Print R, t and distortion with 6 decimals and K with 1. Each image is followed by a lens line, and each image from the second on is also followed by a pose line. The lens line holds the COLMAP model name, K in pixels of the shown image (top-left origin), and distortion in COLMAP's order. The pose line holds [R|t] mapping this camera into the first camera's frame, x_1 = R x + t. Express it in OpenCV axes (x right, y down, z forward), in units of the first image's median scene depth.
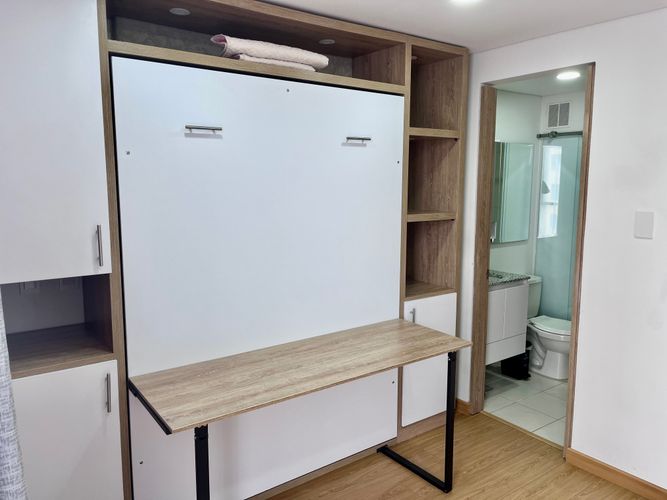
lens RADIAL K [[501.7, 0, 336.3], [0, 501.7, 243.9], [0, 0, 1]] dist [0.062204, -0.089290]
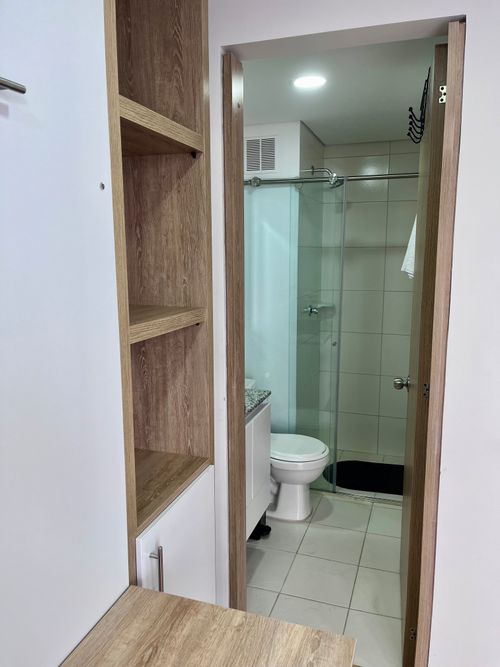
lens RADIAL K [[501.7, 0, 253.1], [0, 501.7, 338.1], [0, 0, 1]] dist [0.062204, -0.089290]
pose [[0.814983, -0.103724, 0.570127, -0.006458], [0.077771, 0.994527, 0.069763, -0.076754], [-0.574243, -0.012517, 0.818589, 0.688066]]
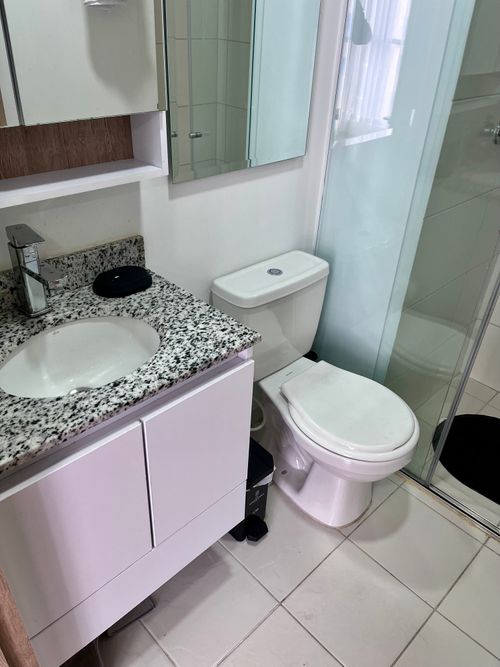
lens RADIAL K [[501.7, 0, 254.9], [0, 501.7, 335.5], [0, 0, 1]] dist [0.062204, -0.089290]
pose [[0.988190, -0.045885, 0.146203, 0.492322], [-0.023343, 0.897902, 0.439576, -0.085587], [-0.151445, -0.437797, 0.886227, 1.088811]]
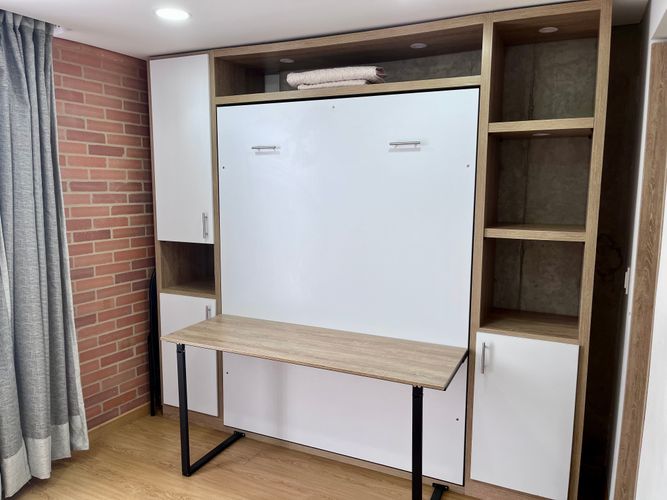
lens RADIAL K [[501.7, 0, 333.5], [0, 501.7, 252.3], [0, 0, 1]] dist [0.062204, -0.089290]
pose [[0.475144, 0.115800, -0.872255, 0.837217], [-0.117366, 0.990785, 0.067603, -0.050531], [0.872045, 0.070252, 0.484357, 0.421940]]
